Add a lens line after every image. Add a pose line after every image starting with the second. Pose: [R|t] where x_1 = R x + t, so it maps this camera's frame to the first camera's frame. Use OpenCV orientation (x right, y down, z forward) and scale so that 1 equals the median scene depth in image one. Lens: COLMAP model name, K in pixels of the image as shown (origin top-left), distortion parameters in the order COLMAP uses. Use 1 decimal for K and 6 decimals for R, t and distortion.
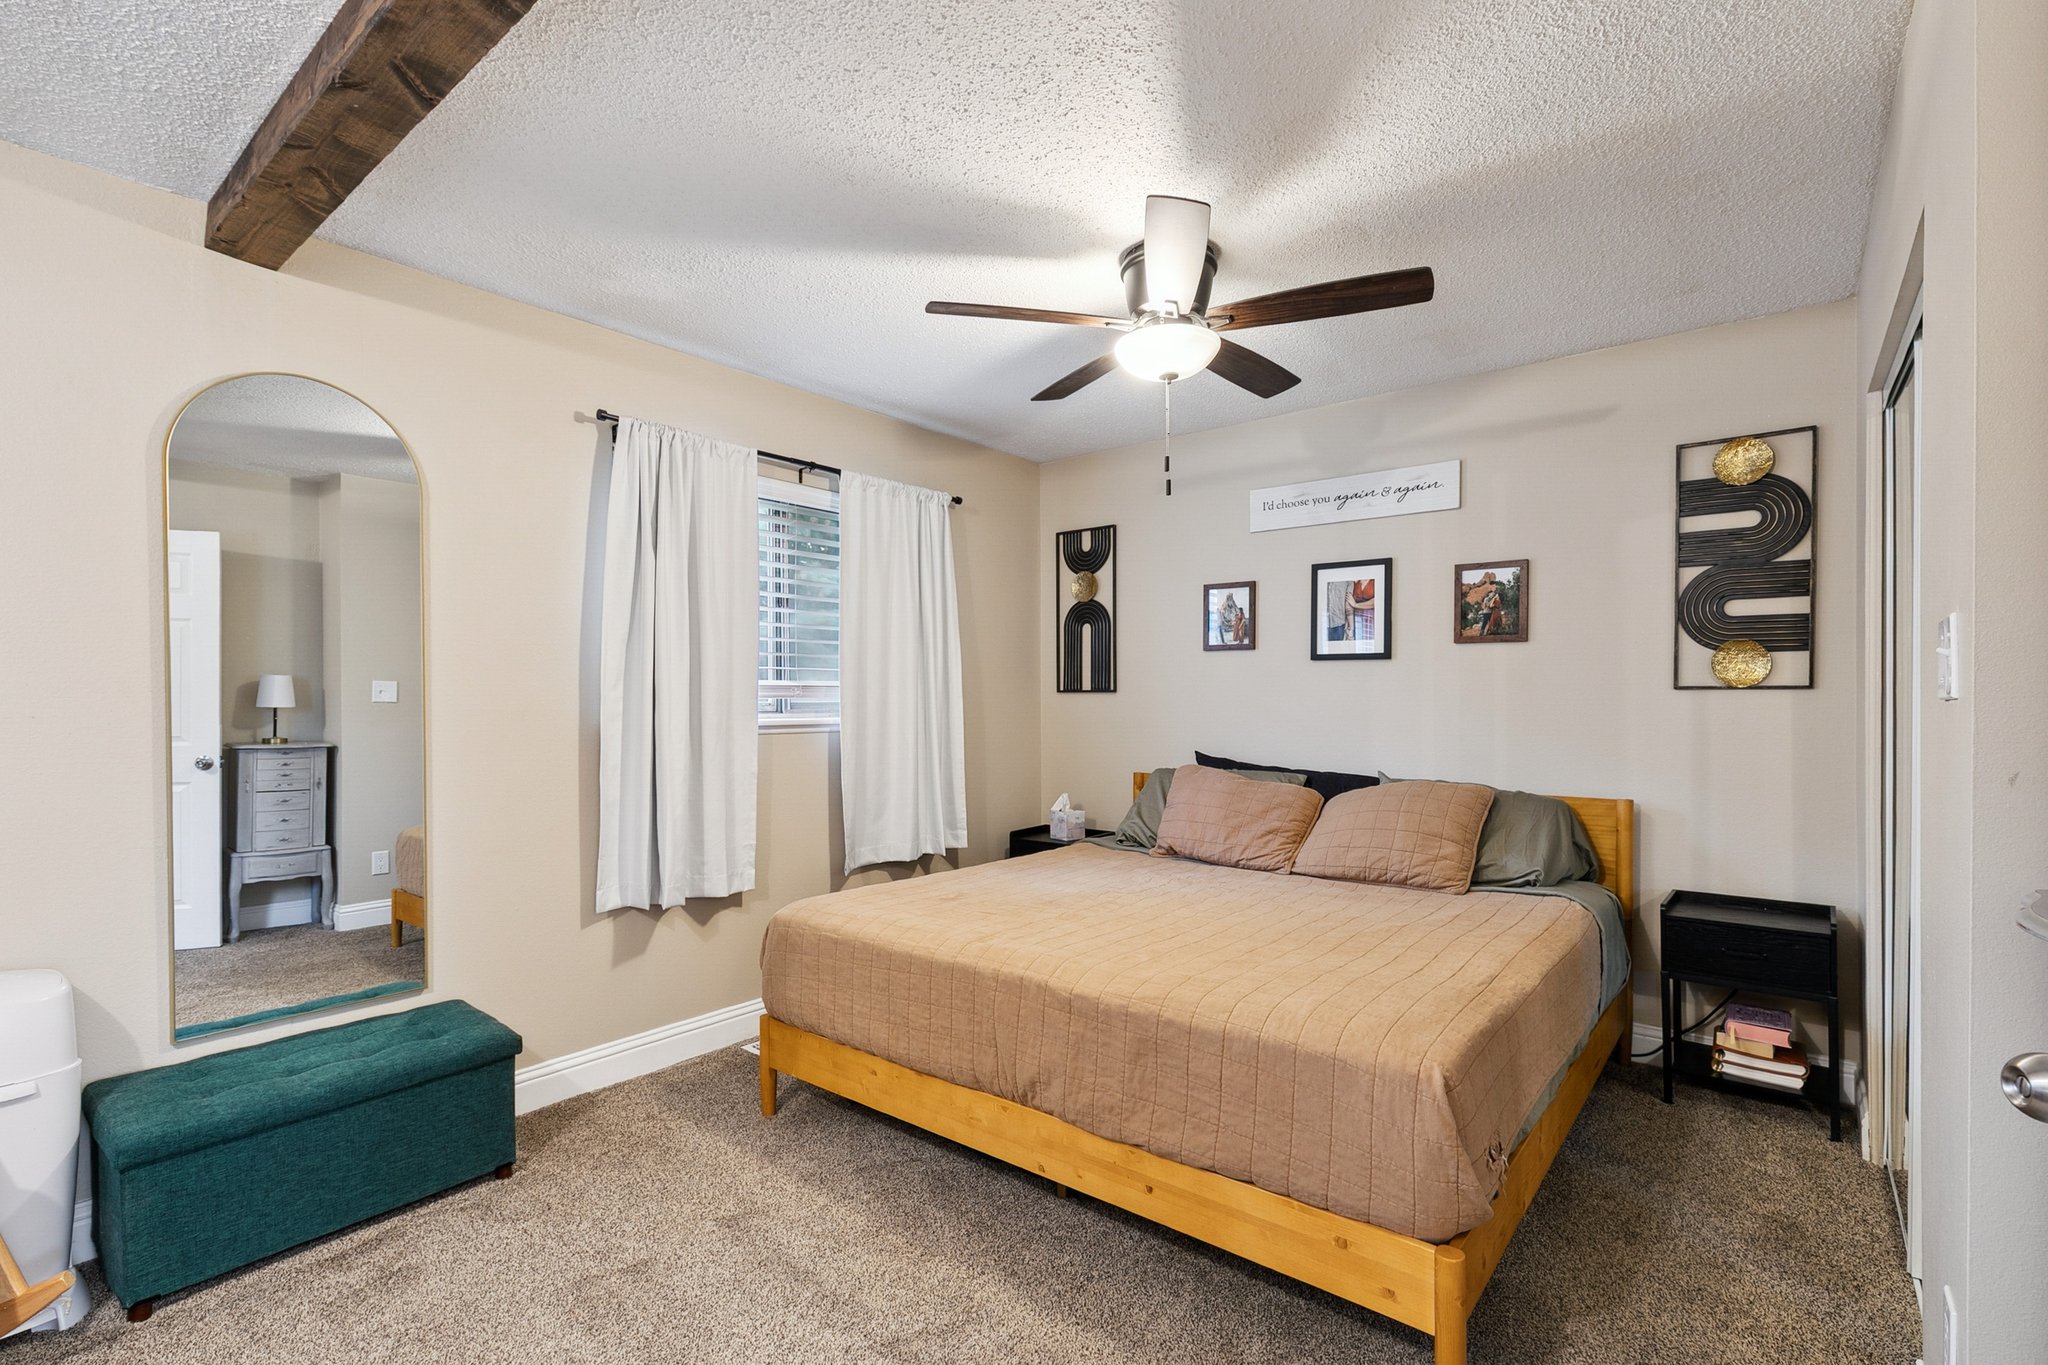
lens RADIAL K [[941.8, 0, 991.3], [0, 941.8, 703.2], [0, 0, 1]] dist [0.002595, 0.000176]
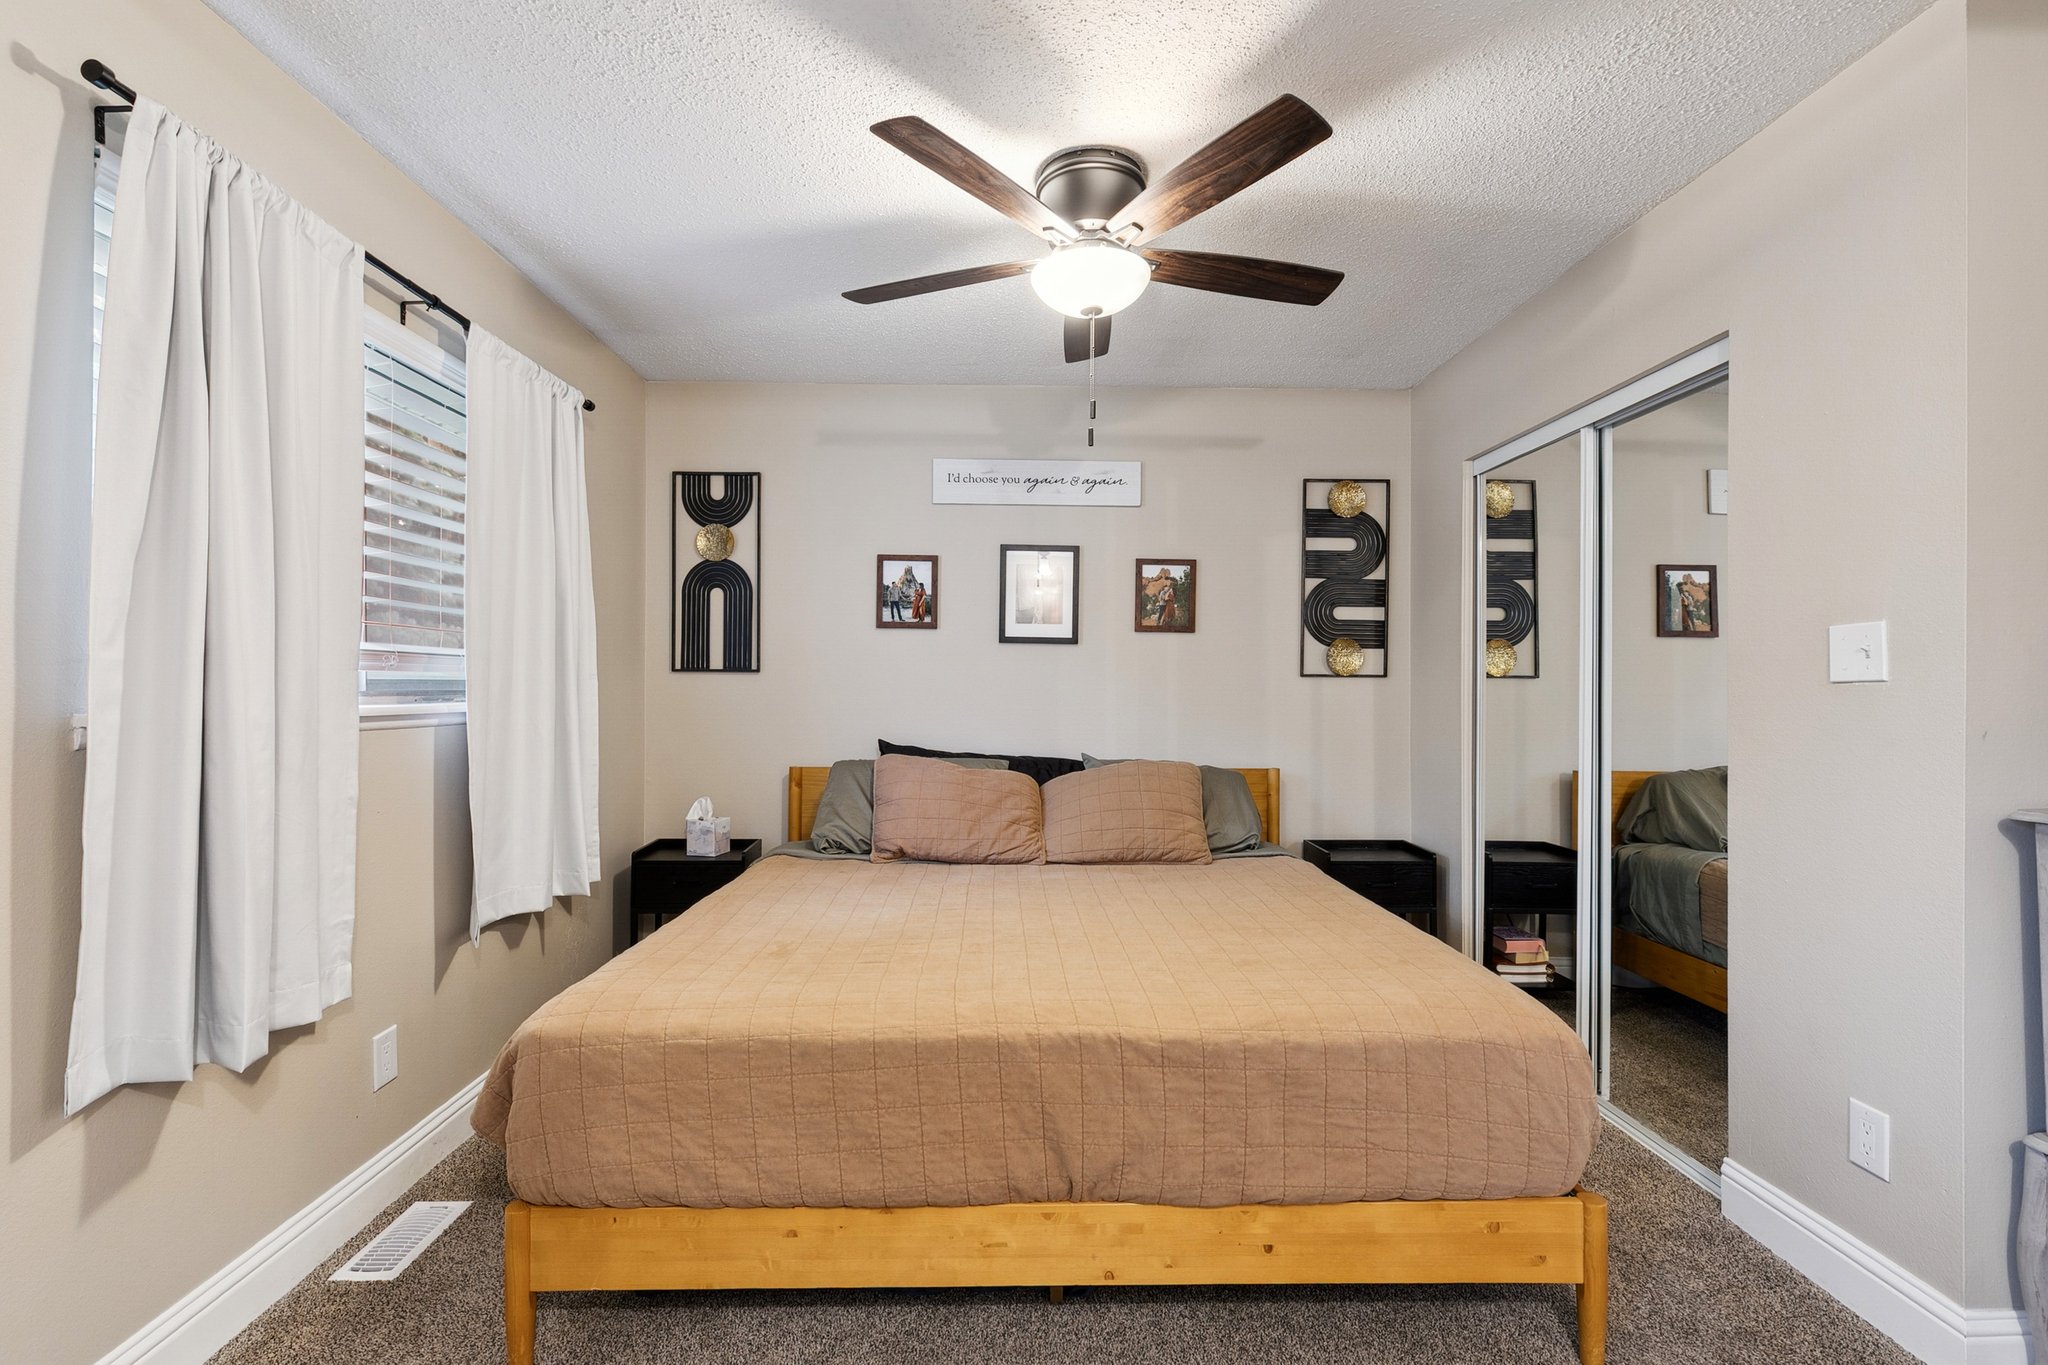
lens RADIAL K [[941.8, 0, 1022.9], [0, 941.8, 684.4], [0, 0, 1]] dist [0.002595, 0.000176]
pose [[0.753211, 0.008990, 0.657717, -0.327266], [-0.004769, 0.999955, -0.008207, 0.006609], [-0.657761, 0.003045, 0.753220, 0.287976]]
